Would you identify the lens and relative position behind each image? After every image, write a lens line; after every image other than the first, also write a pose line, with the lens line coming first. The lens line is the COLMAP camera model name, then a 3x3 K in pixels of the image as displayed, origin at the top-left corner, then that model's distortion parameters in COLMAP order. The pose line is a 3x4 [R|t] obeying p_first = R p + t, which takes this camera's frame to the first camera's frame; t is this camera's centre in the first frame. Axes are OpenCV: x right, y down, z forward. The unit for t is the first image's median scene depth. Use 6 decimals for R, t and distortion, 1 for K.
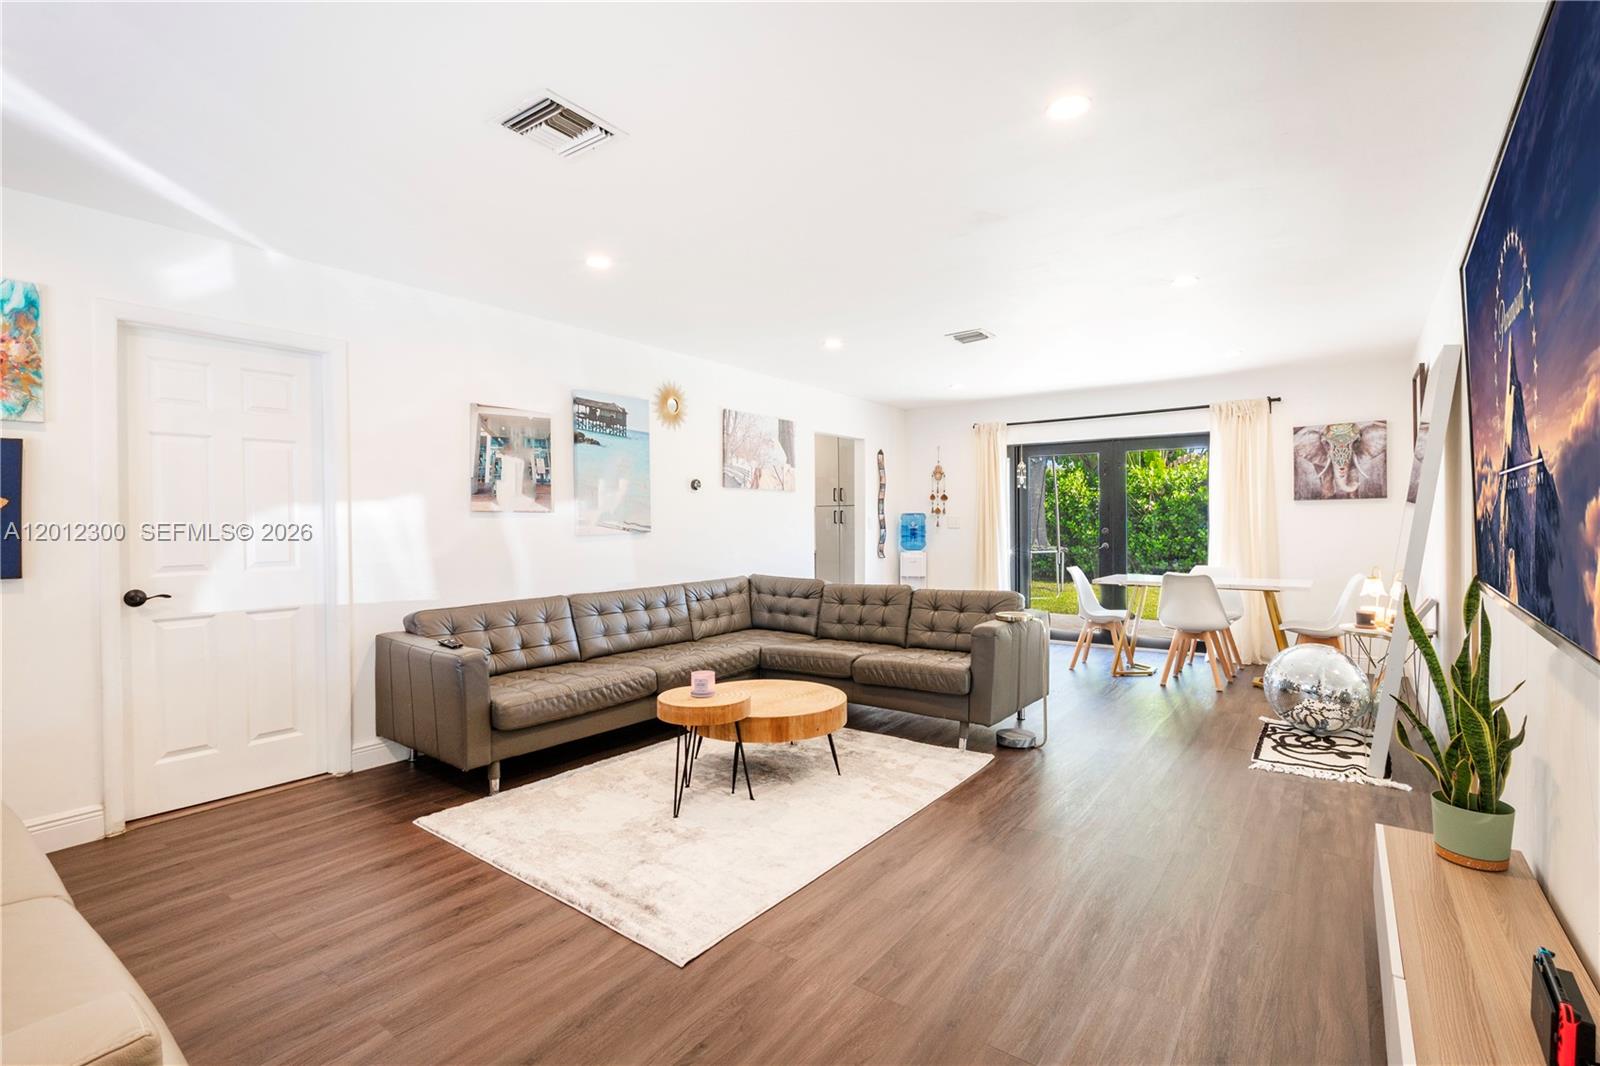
lens RADIAL K [[749.6, 0, 788.1], [0, 749.6, 533.5], [0, 0, 1]] dist [-0.018546, 0.003978]
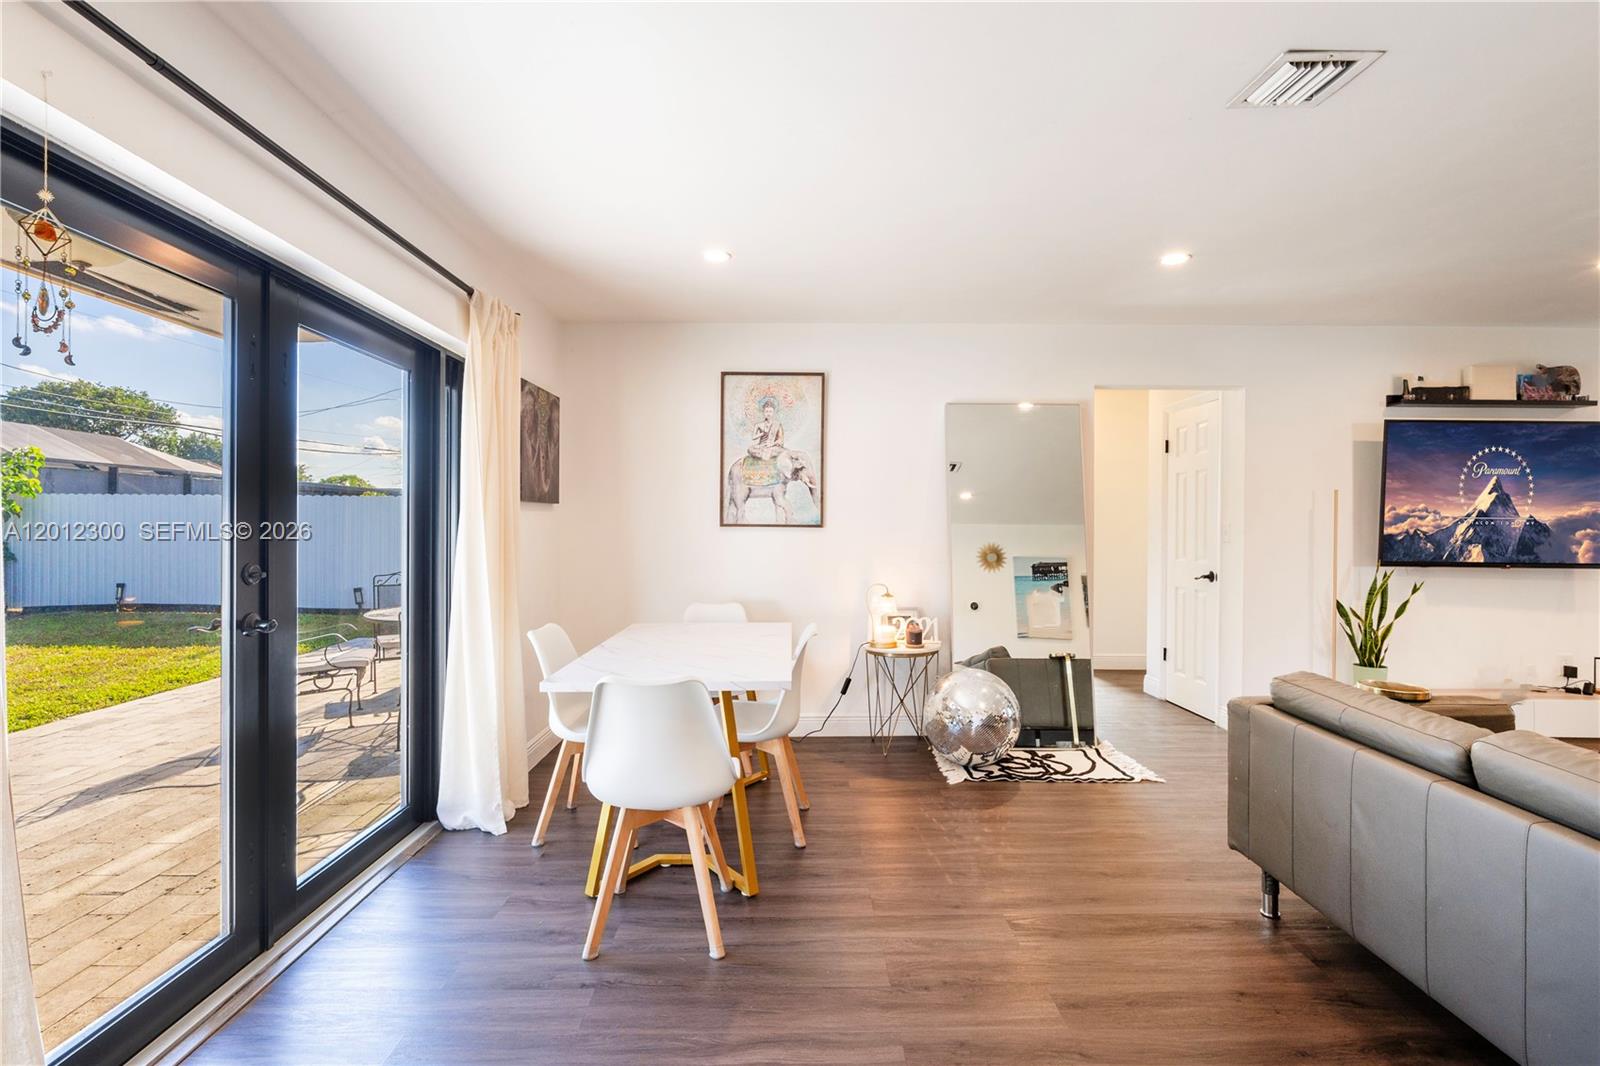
lens RADIAL K [[749.6, 0, 814.5], [0, 749.6, 520.7], [0, 0, 1]] dist [-0.018546, 0.003978]
pose [[-0.638739, 0.005295, 0.769405, 0.113619], [0.009166, 0.999958, 0.000728, -0.030818], [-0.769369, 0.007517, -0.638761, 1.539953]]
